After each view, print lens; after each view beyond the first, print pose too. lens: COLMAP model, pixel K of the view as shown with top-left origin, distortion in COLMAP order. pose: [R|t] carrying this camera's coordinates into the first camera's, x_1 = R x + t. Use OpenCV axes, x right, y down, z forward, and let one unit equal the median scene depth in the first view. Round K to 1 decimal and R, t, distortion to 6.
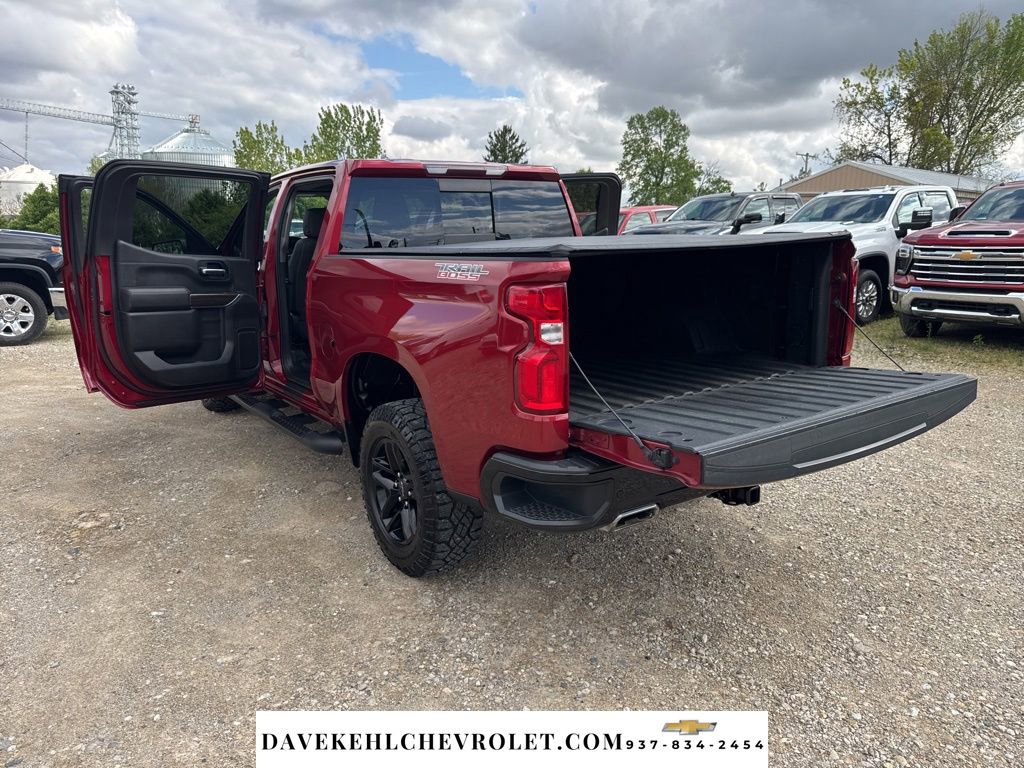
lens RADIAL K [[727.8, 0, 514.5], [0, 727.8, 393.0], [0, 0, 1]] dist [0.022585, -0.028862]
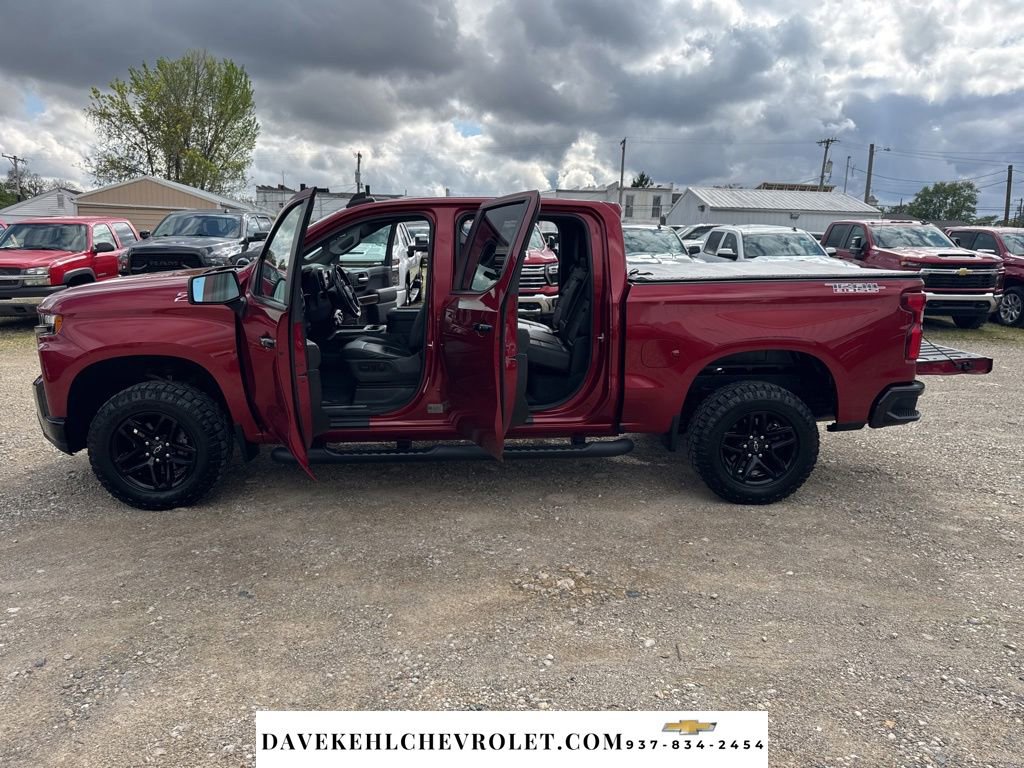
lens RADIAL K [[727.8, 0, 514.5], [0, 727.8, 393.0], [0, 0, 1]] dist [0.022585, -0.028862]
pose [[0.507070, -0.155677, 0.847729, -0.646067], [0.168645, 0.982462, 0.079544, -0.065002], [-0.845245, 0.102631, 0.524431, 0.268711]]
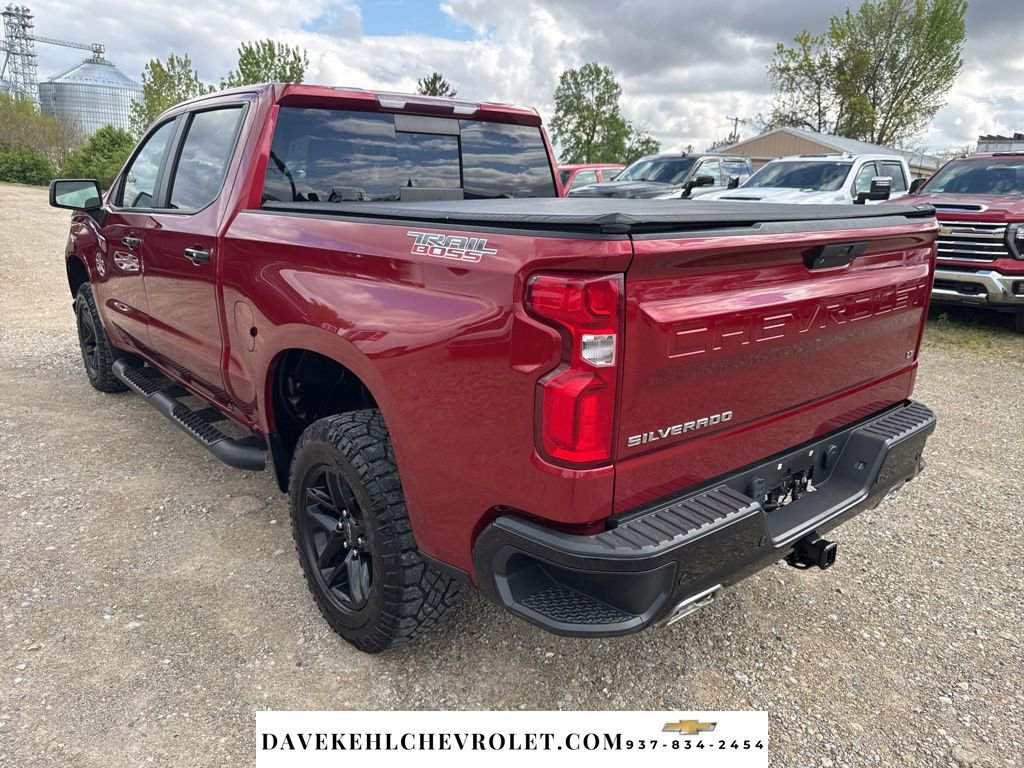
lens RADIAL K [[725.7, 0, 512.0], [0, 725.7, 384.0], [0, 0, 1]] dist [0.007345, -0.016022]
pose [[0.994919, 0.011764, 0.099990, -0.026947], [-0.016600, 0.998725, 0.047678, -0.023973], [-0.099302, -0.049095, 0.993845, 0.105567]]
